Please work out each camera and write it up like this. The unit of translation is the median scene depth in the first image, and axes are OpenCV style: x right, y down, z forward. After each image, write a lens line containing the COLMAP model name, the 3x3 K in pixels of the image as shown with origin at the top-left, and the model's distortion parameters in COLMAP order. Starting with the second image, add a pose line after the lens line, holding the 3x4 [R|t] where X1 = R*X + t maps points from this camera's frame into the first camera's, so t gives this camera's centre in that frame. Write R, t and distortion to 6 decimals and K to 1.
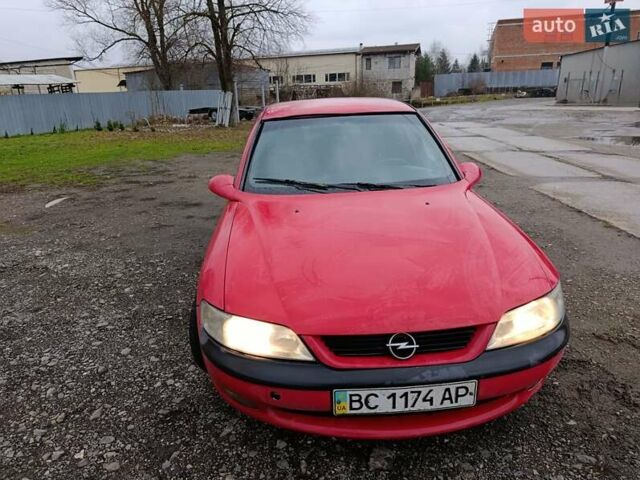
lens RADIAL K [[449.1, 0, 307.6], [0, 449.1, 239.2], [0, 0, 1]] dist [0.007793, -0.007043]
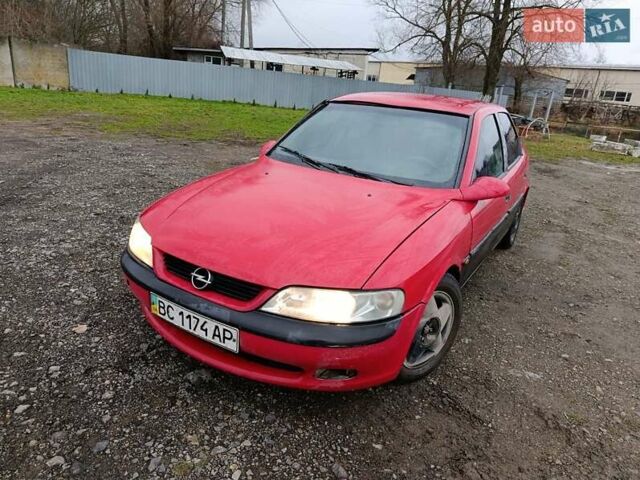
lens RADIAL K [[449.1, 0, 307.6], [0, 449.1, 239.2], [0, 0, 1]] dist [0.007793, -0.007043]
pose [[0.811000, 0.294367, -0.505596, 0.076898], [-0.293866, 0.952233, 0.083032, -0.003148], [0.505887, 0.081238, 0.858766, 0.008969]]
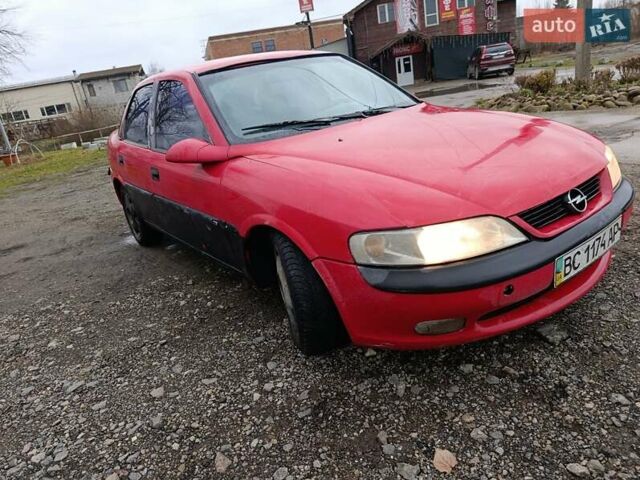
lens RADIAL K [[449.1, 0, 307.6], [0, 449.1, 239.2], [0, 0, 1]] dist [0.007793, -0.007043]
pose [[0.829717, -0.271103, 0.487926, -0.062075], [0.293237, 0.955496, 0.032247, 0.008485], [-0.474954, 0.116322, 0.872289, 0.031599]]
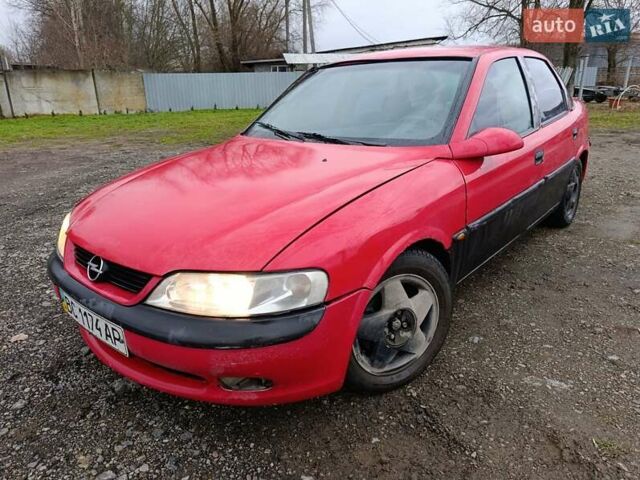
lens RADIAL K [[446.1, 0, 306.7], [0, 446.1, 242.2], [0, 0, 1]] dist [0.000418, -0.003963]
pose [[0.717977, 0.253088, -0.648426, 0.089253], [-0.223436, 0.966056, 0.129661, -0.003666], [0.659231, 0.051789, 0.750155, 0.043255]]
